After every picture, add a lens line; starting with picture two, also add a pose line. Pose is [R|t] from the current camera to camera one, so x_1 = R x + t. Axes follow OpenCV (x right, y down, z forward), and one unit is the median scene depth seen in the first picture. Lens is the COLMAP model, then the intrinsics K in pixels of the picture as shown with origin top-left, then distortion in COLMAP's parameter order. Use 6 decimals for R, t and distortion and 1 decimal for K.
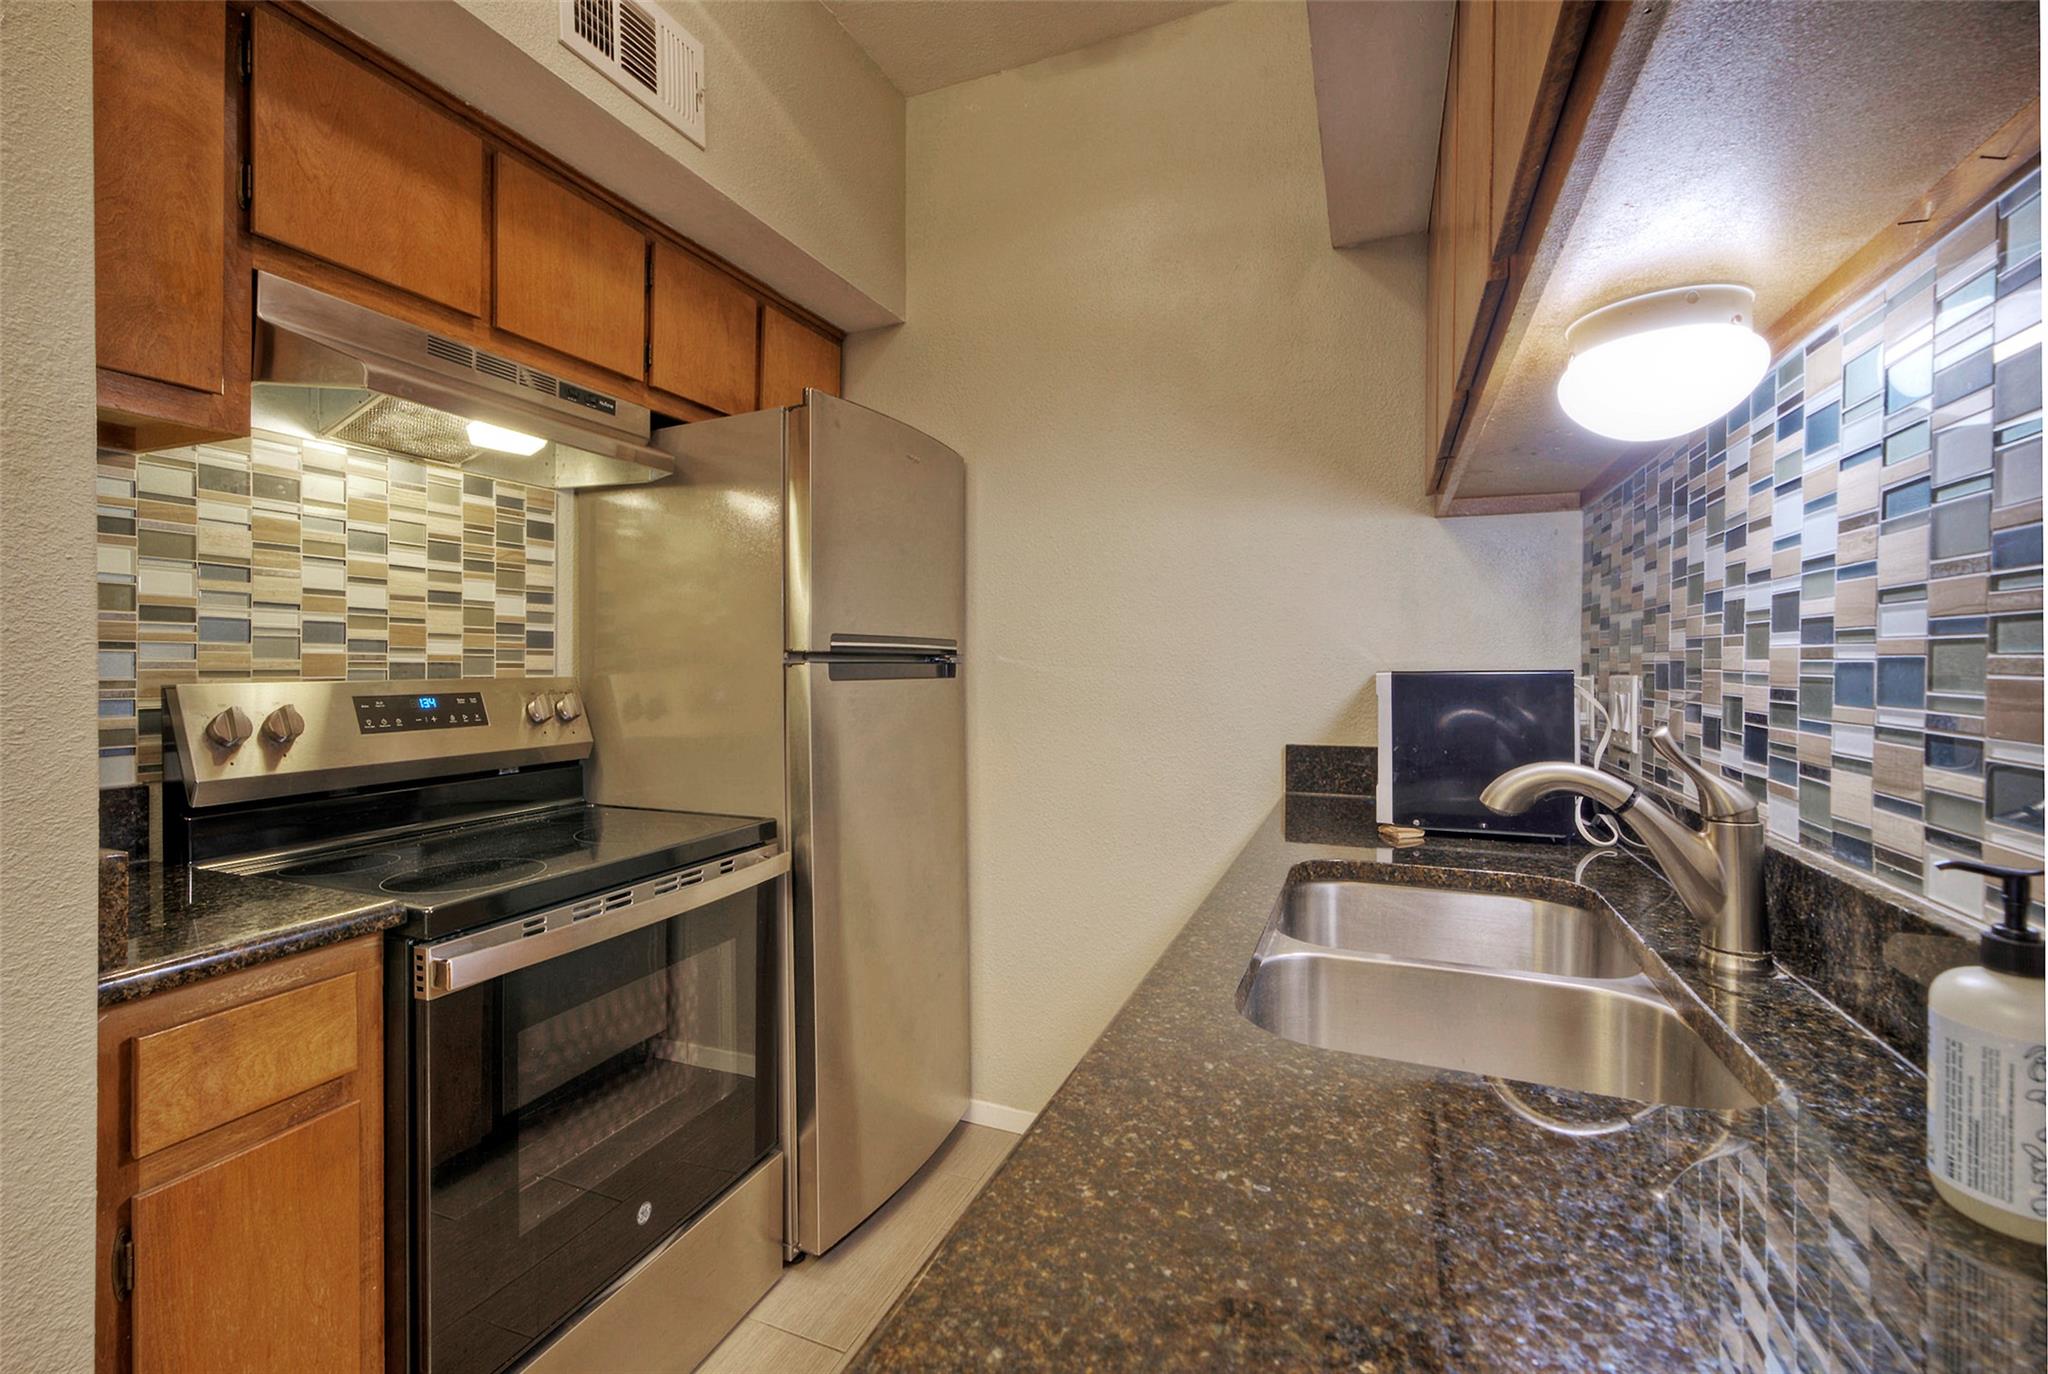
lens RADIAL K [[834.1, 0, 1081.4], [0, 834.1, 675.7], [0, 0, 1]] dist [0.000536, 0.000078]
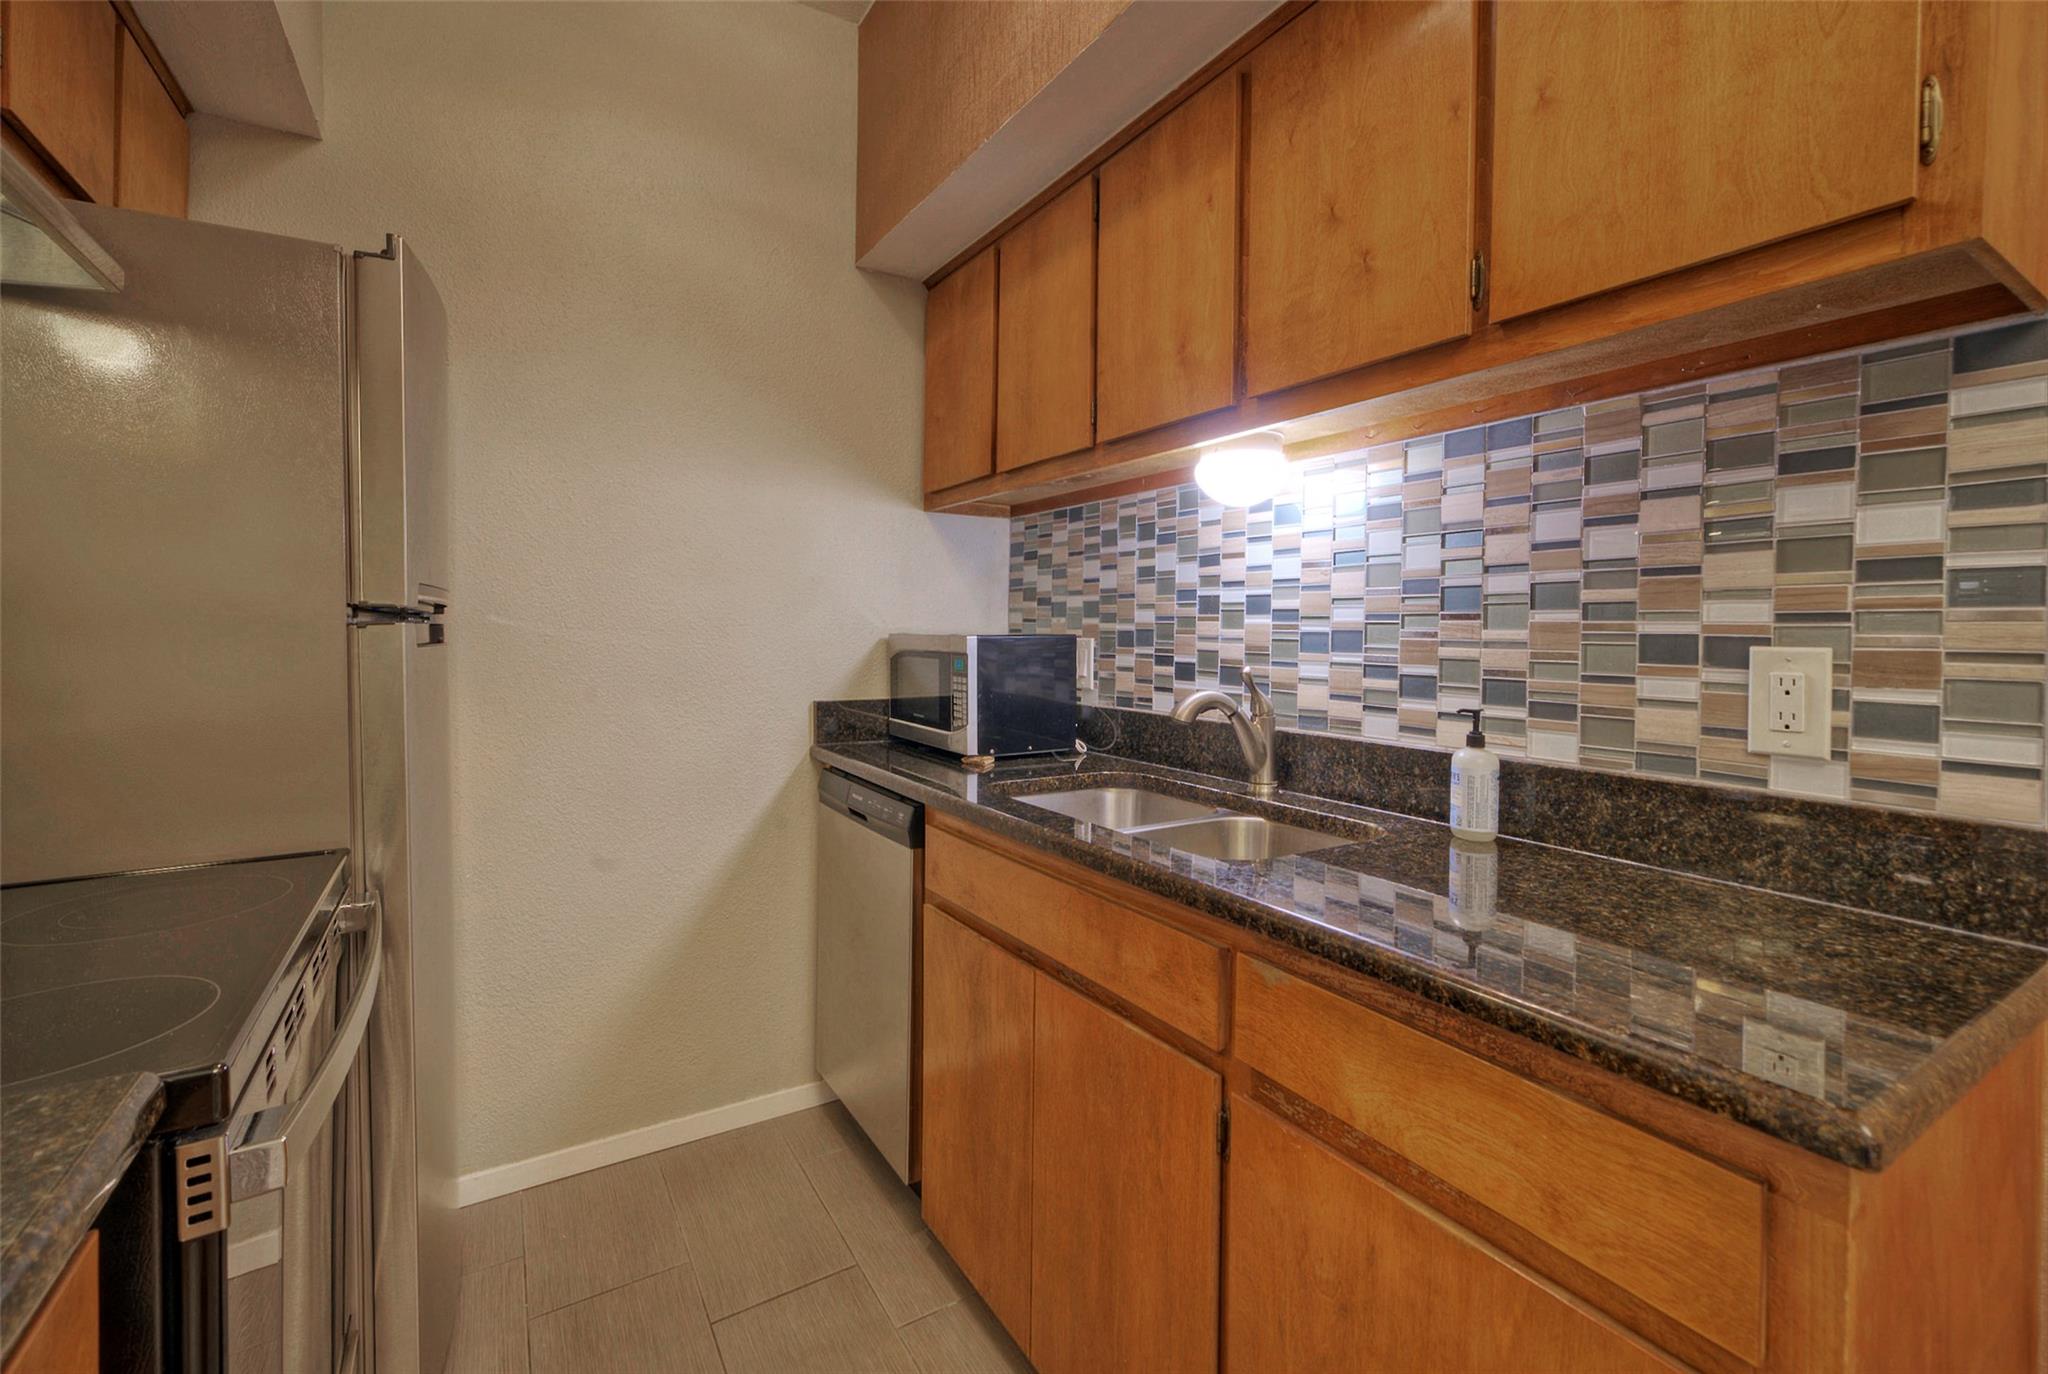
lens RADIAL K [[862.7, 0, 1009.1], [0, 862.7, 634.8], [0, 0, 1]] dist [-0.000213, 0.000009]
pose [[0.602041, 0.001093, 0.798464, -0.987637], [0.001560, 0.999996, -0.002545, -0.003328], [-0.798463, 0.002778, 0.602037, 0.254218]]
